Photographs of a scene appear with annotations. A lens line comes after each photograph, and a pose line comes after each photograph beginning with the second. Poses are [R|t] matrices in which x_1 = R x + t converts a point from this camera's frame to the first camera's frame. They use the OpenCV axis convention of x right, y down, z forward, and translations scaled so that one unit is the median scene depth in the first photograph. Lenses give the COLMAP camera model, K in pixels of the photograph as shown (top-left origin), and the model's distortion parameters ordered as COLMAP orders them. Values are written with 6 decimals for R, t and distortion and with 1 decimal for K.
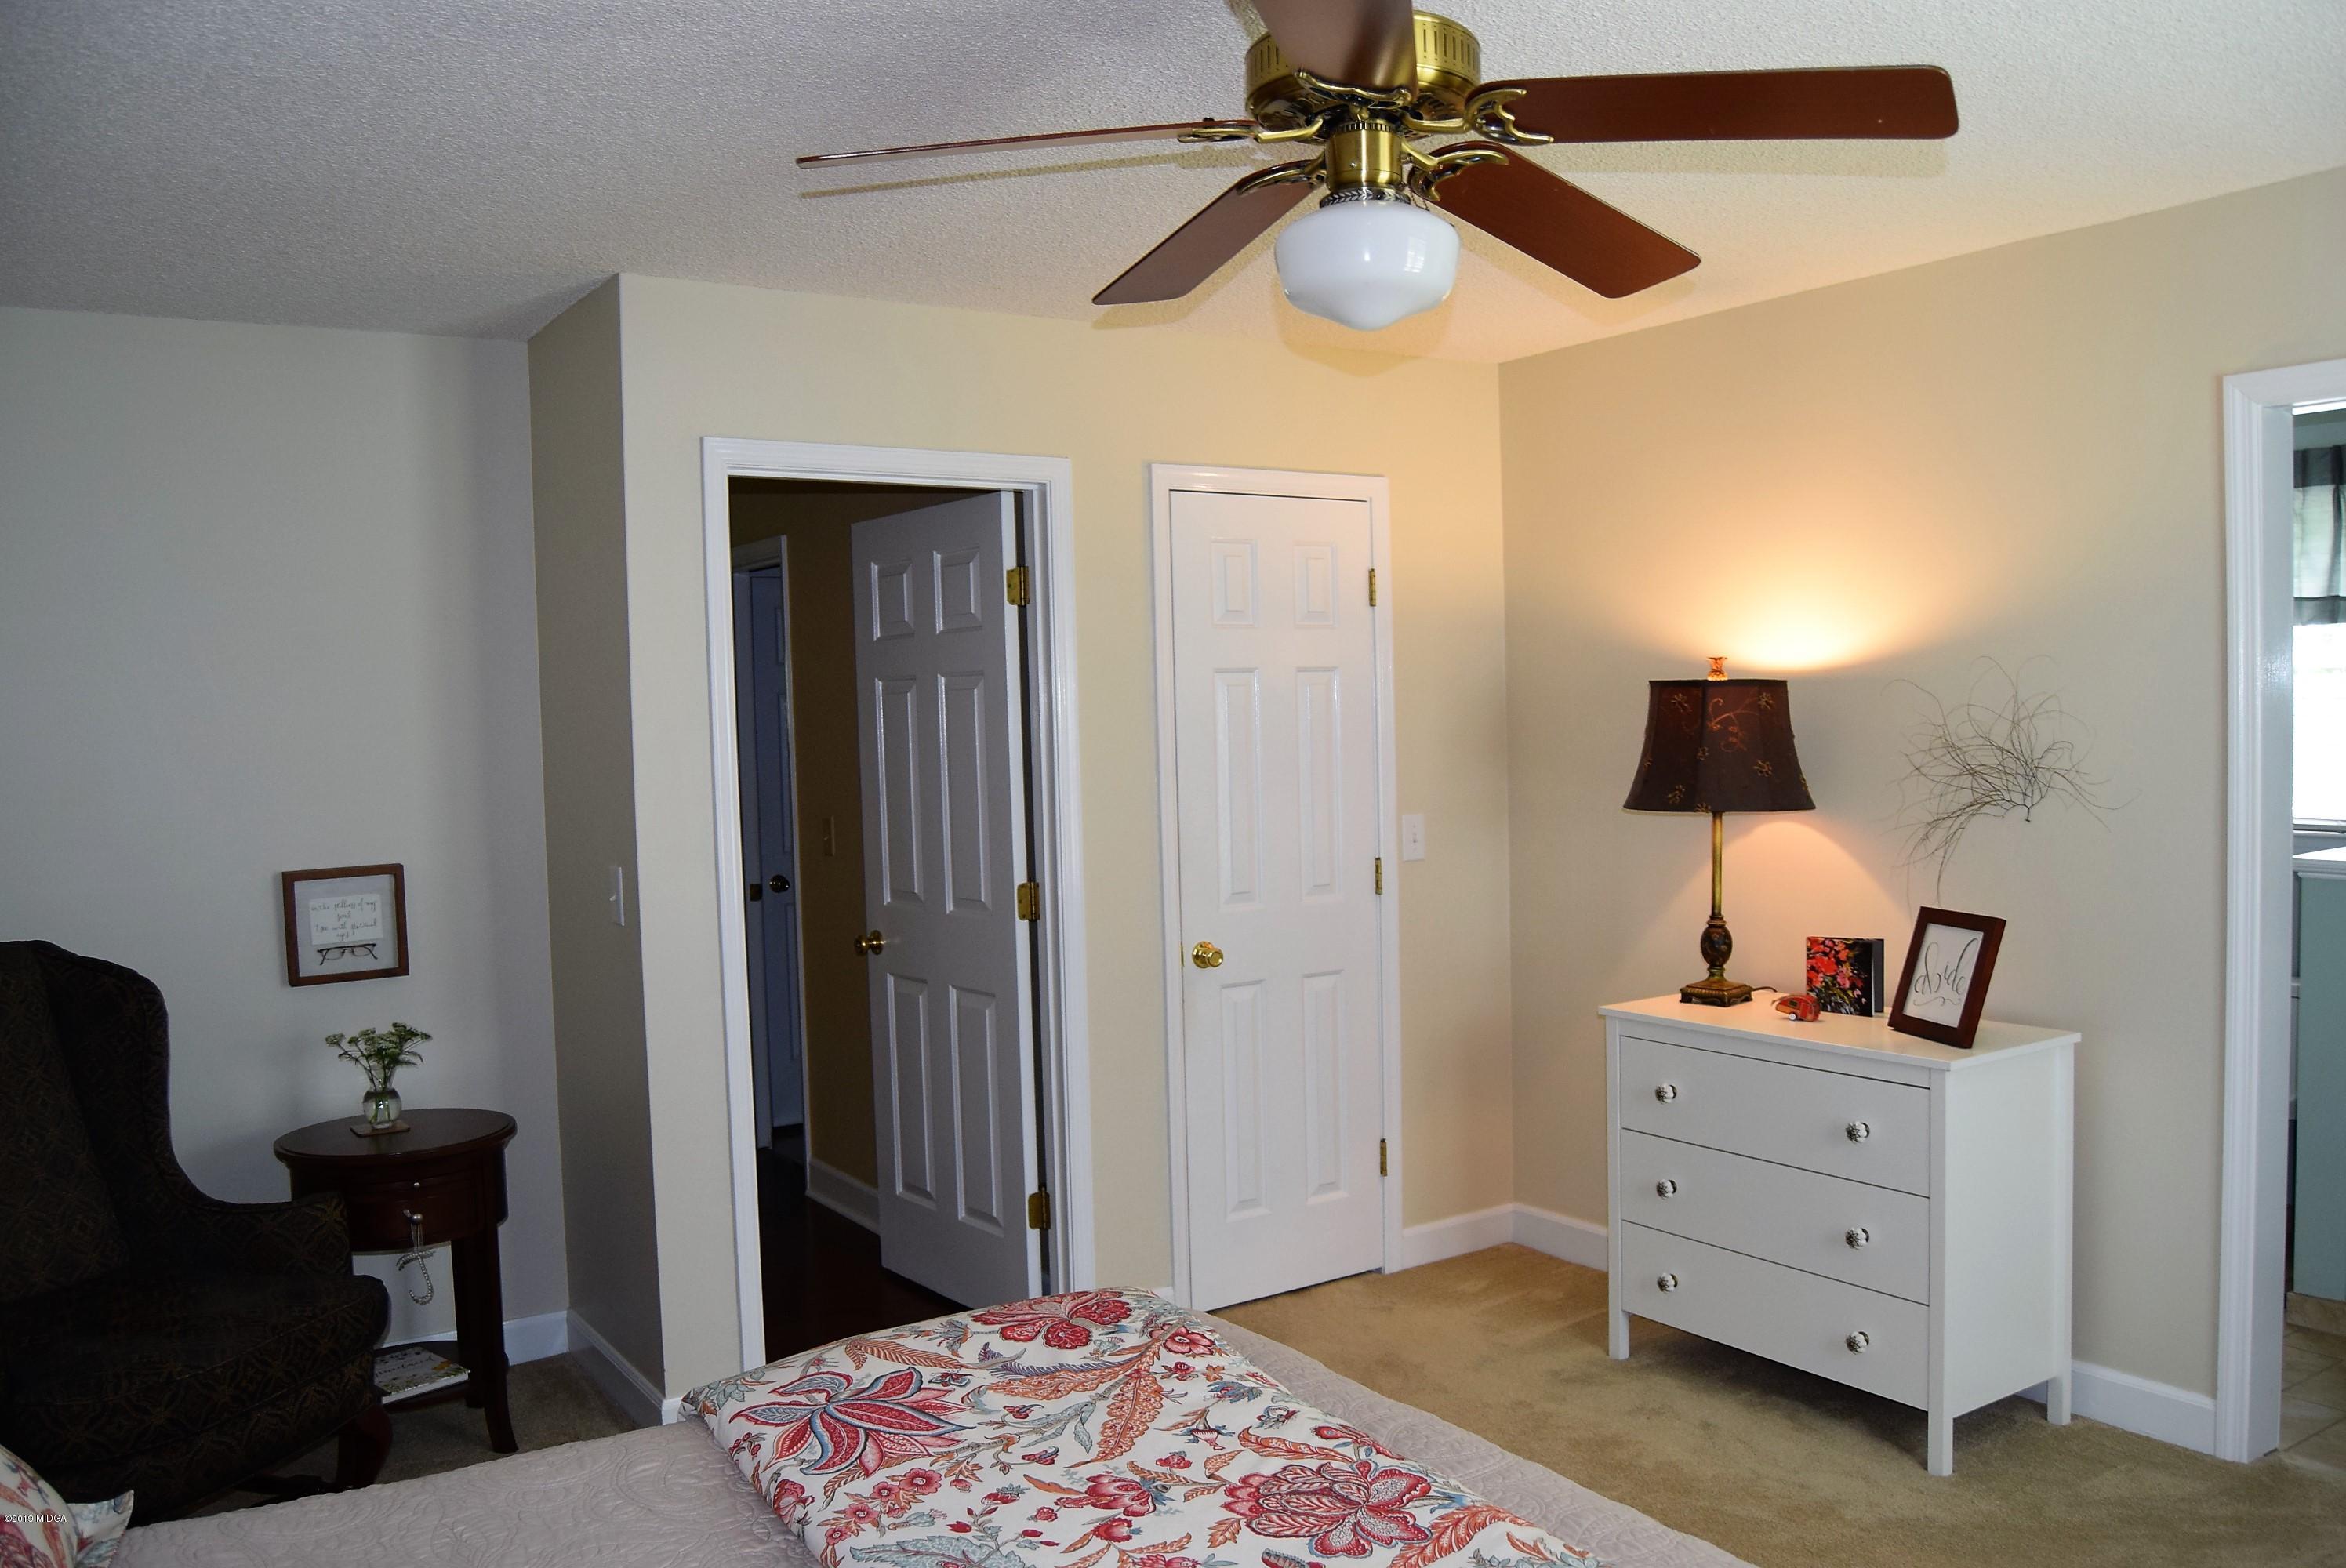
lens RADIAL K [[1855.9, 0, 1177.6], [0, 1855.9, 793.1], [0, 0, 1]] dist [-0.093388, 0.033888]
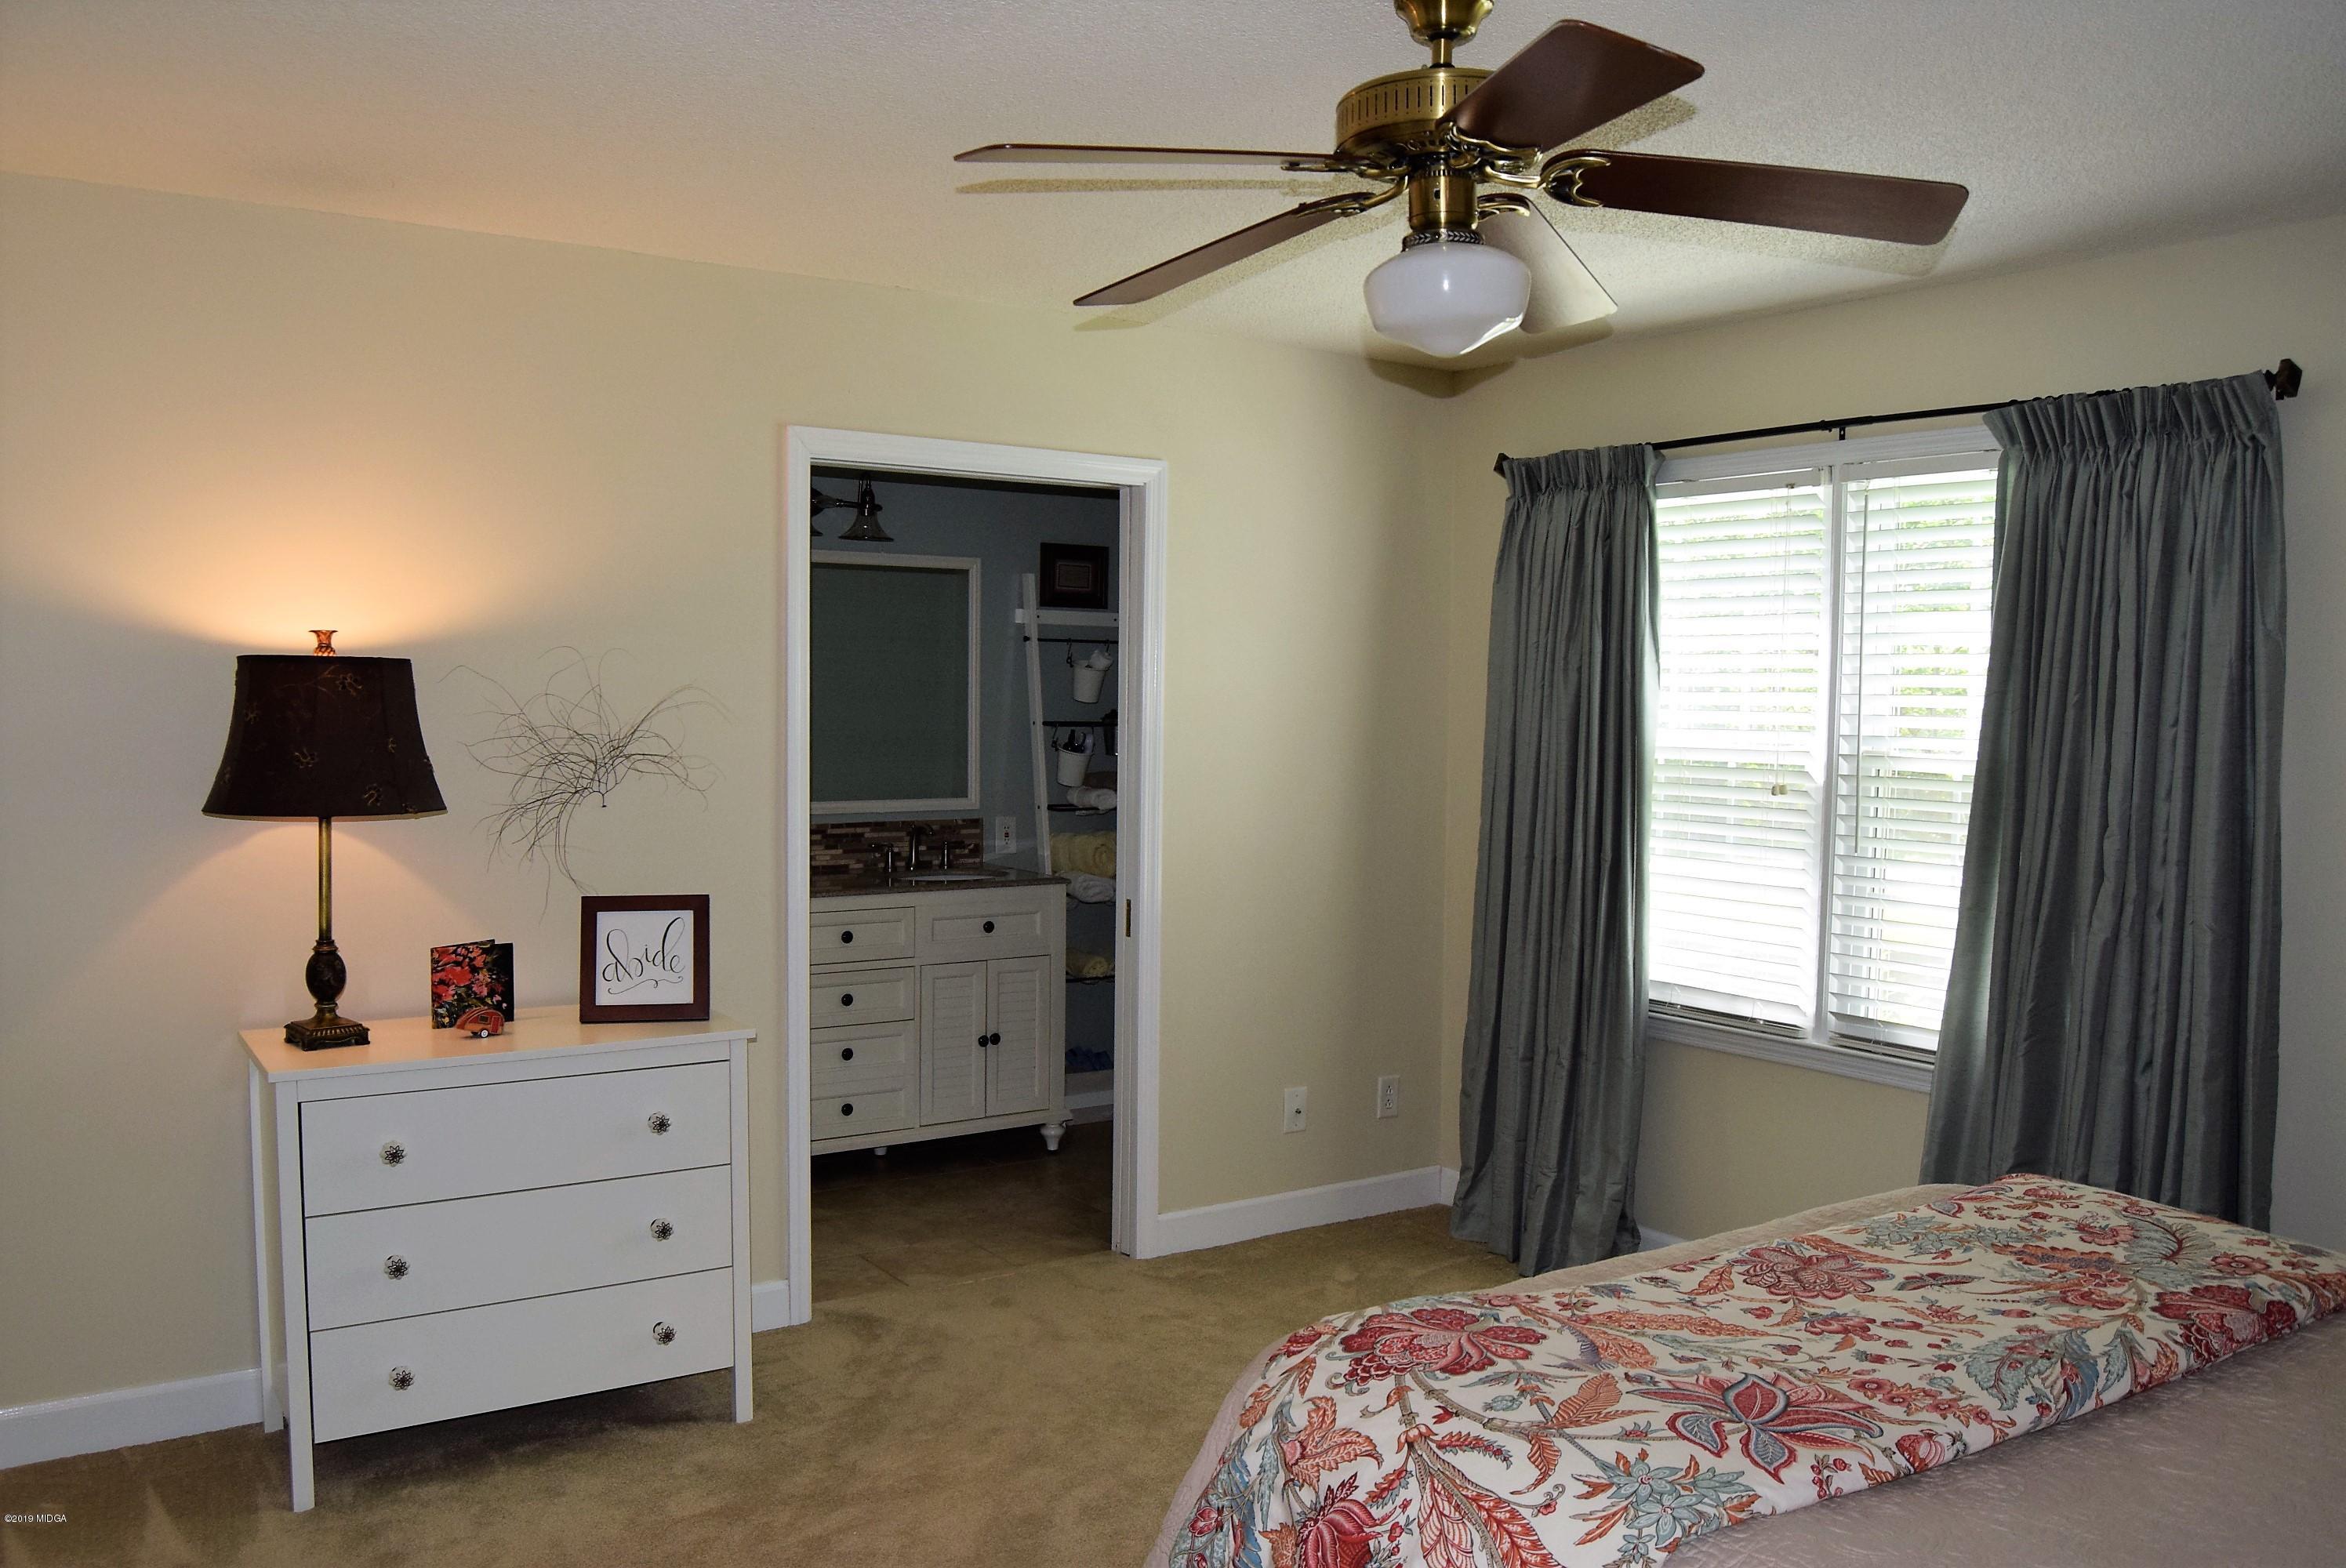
lens RADIAL K [[1855.9, 0, 1173.7], [0, 1855.9, 777.3], [0, 0, 1]] dist [-0.093388, 0.033888]
pose [[-0.018540, -0.022104, 0.999584, -1.028819], [0.030886, 0.999266, 0.022670, -0.026881], [-0.999351, 0.031293, -0.017843, 1.198999]]
